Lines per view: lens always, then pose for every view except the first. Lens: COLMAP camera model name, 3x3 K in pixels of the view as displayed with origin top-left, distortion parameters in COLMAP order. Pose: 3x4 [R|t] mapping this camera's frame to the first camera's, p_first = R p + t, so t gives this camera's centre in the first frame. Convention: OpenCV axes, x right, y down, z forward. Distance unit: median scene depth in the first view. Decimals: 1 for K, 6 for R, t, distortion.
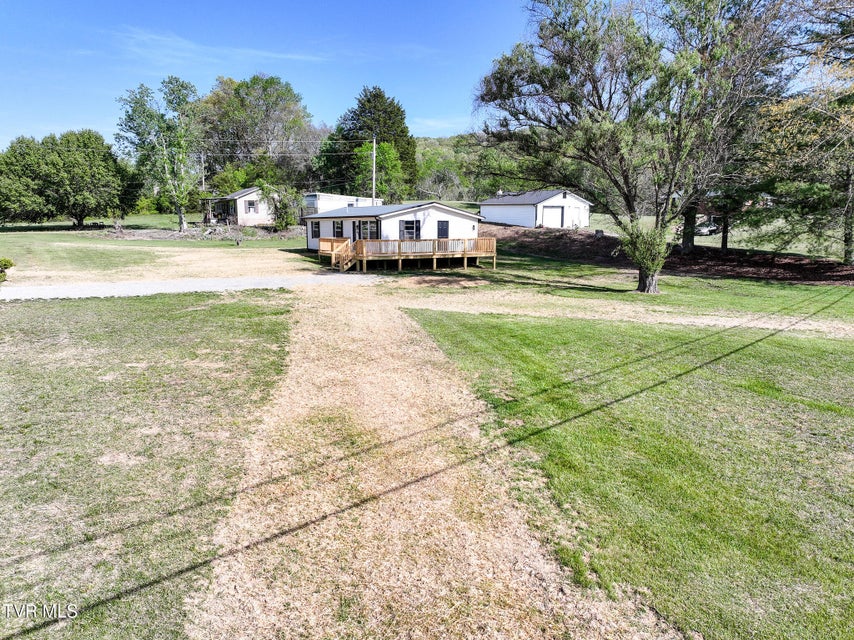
lens RADIAL K [[601.6, 0, 429.9], [0, 601.6, 320.9], [0, 0, 1]] dist [0.005445, 0.003193]
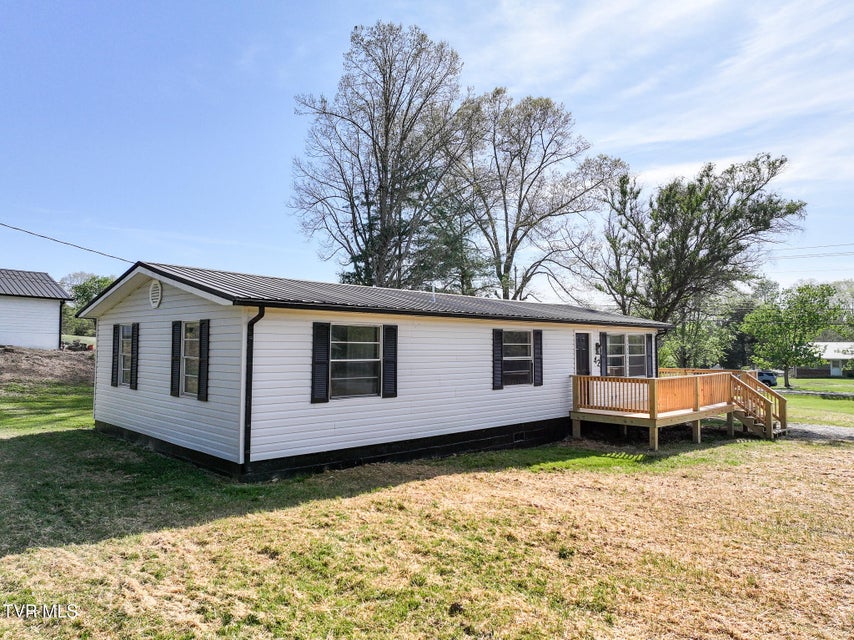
lens RADIAL K [[607.0, 0, 426.4], [0, 607.0, 320.3], [0, 0, 1]] dist [0.011958, 0.007787]
pose [[-0.254988, 0.048849, 0.965710, -0.358389], [0.152175, 0.988305, -0.009812, -0.137059], [-0.954895, 0.144455, -0.259439, 0.884200]]
